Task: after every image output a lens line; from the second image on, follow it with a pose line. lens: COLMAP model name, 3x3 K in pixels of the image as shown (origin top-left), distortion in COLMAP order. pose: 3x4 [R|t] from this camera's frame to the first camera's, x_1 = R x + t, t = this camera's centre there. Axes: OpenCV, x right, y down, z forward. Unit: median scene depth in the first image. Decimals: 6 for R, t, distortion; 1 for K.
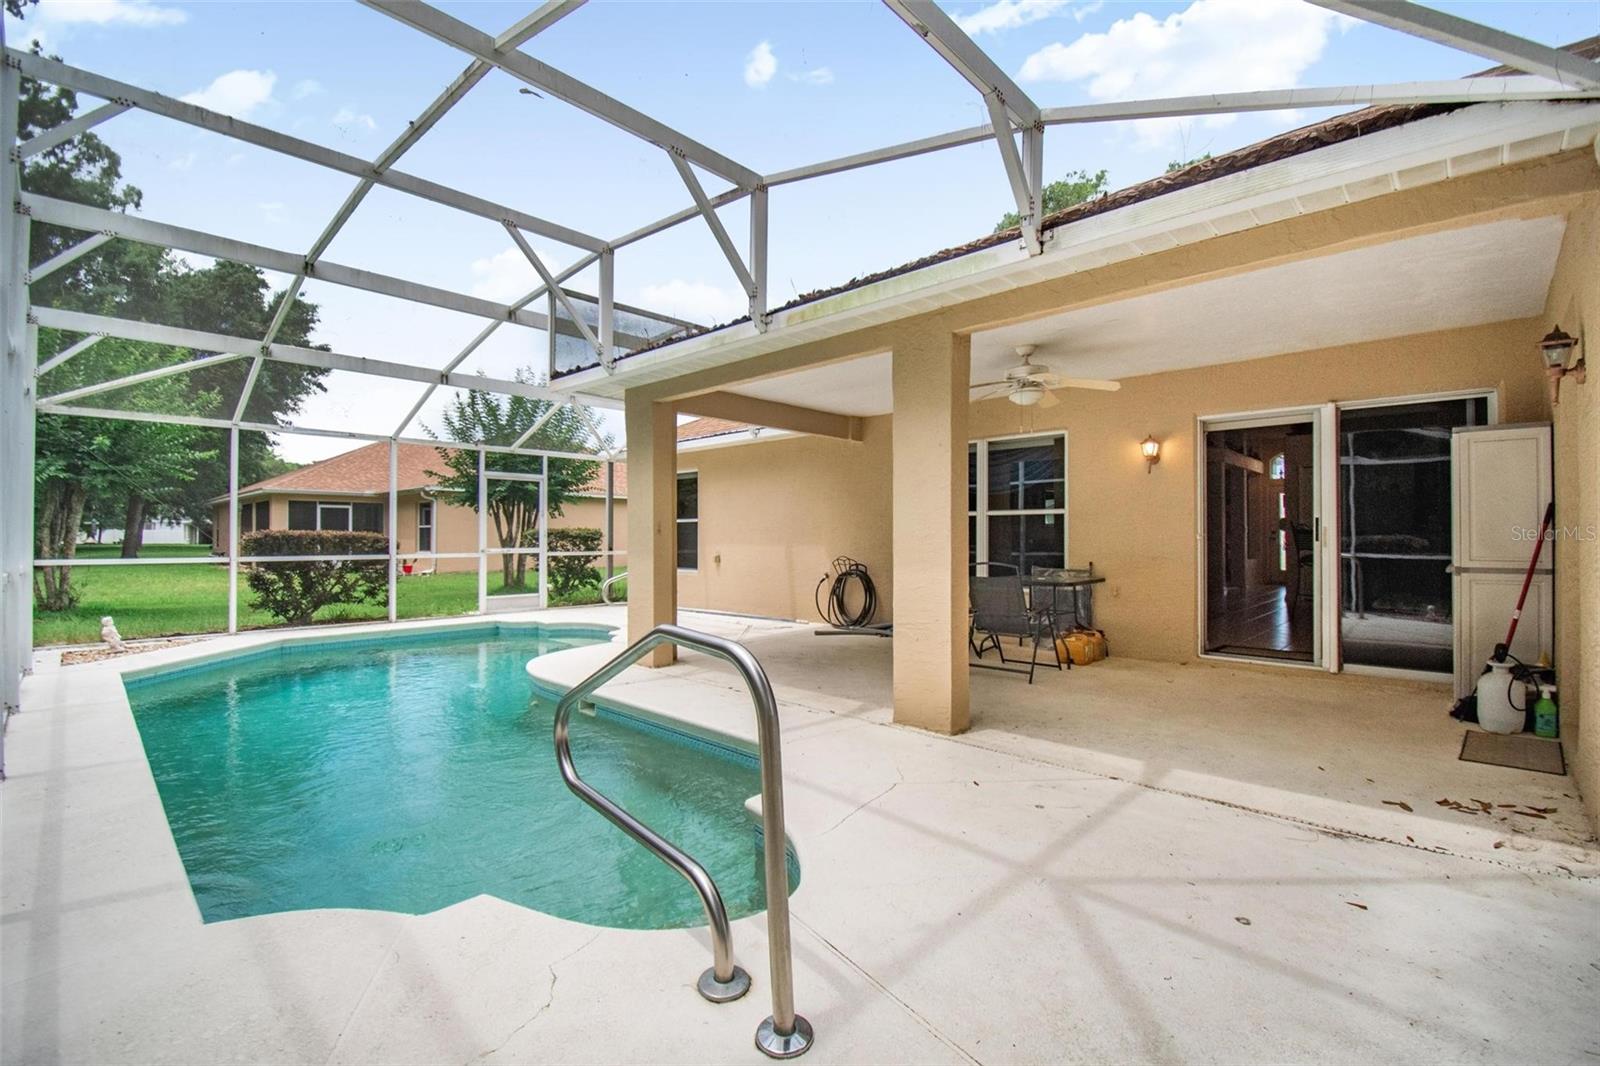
lens RADIAL K [[702.1, 0, 793.9], [0, 702.1, 531.5], [0, 0, 1]] dist [0.025387, -0.028245]
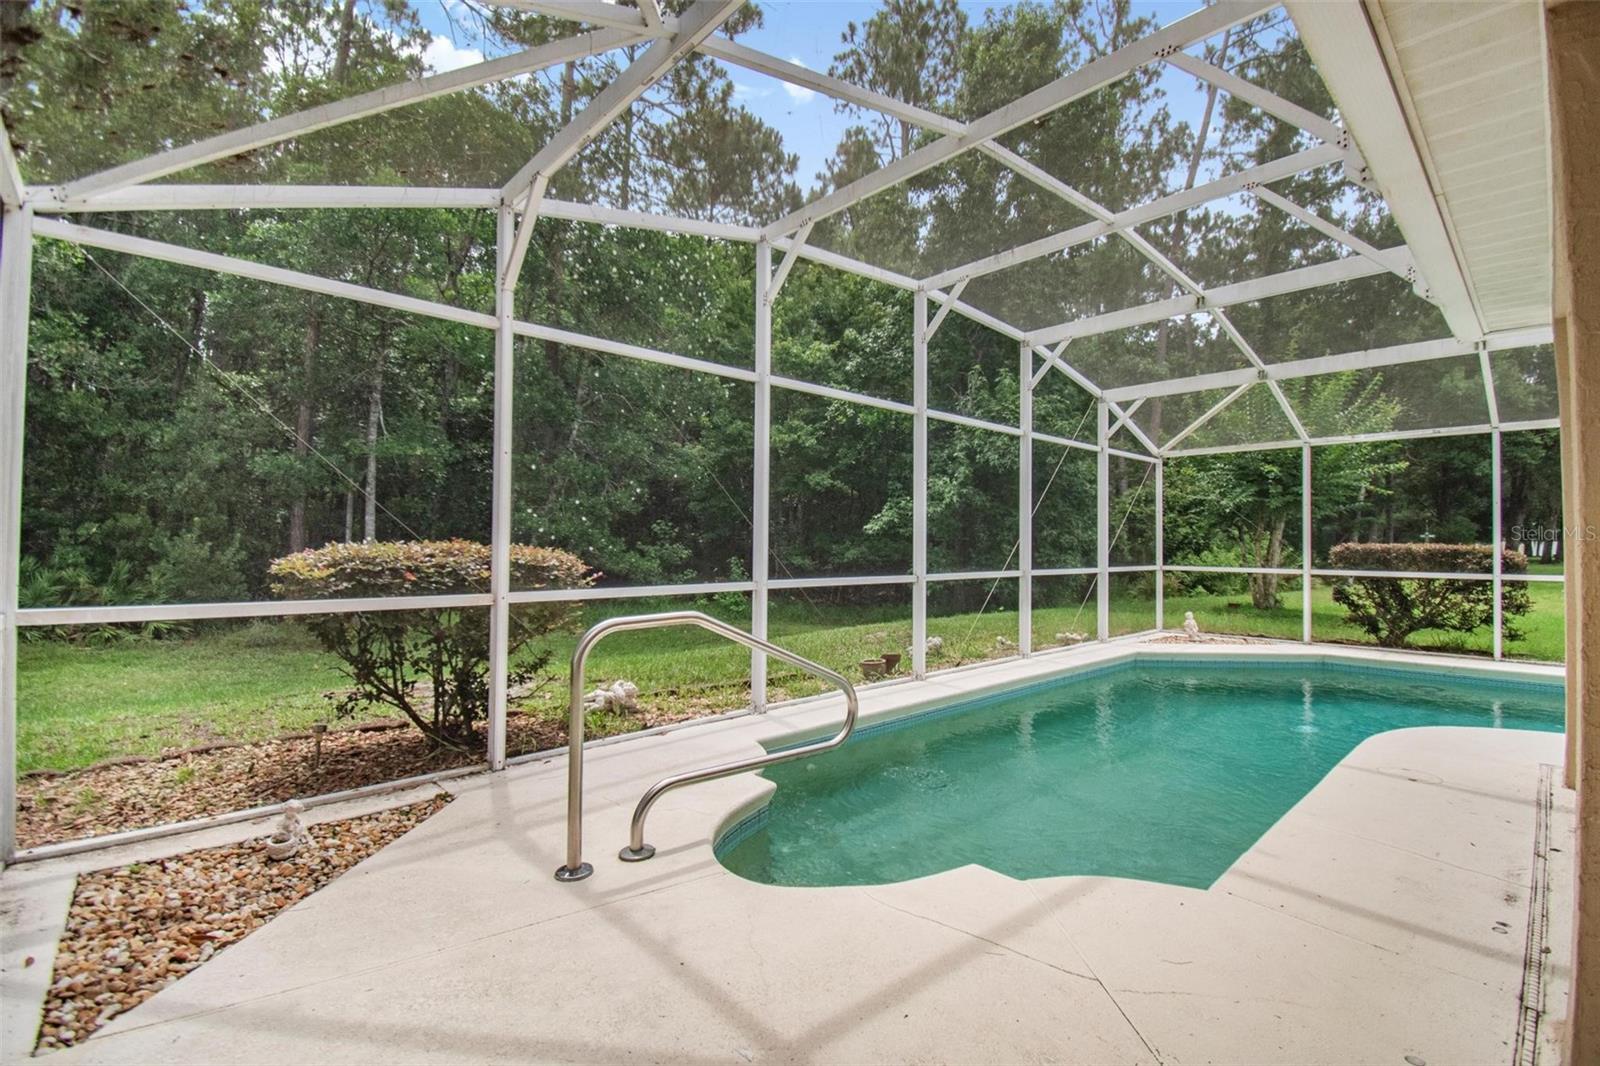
lens RADIAL K [[702.1, 0, 793.9], [0, 702.1, 531.5], [0, 0, 1]] dist [0.025387, -0.028245]
pose [[-0.068395, -0.016991, -0.997514, 0.242211], [0.000315, 0.999855, -0.017052, -0.002004], [0.997658, -0.001481, -0.068380, 0.252440]]
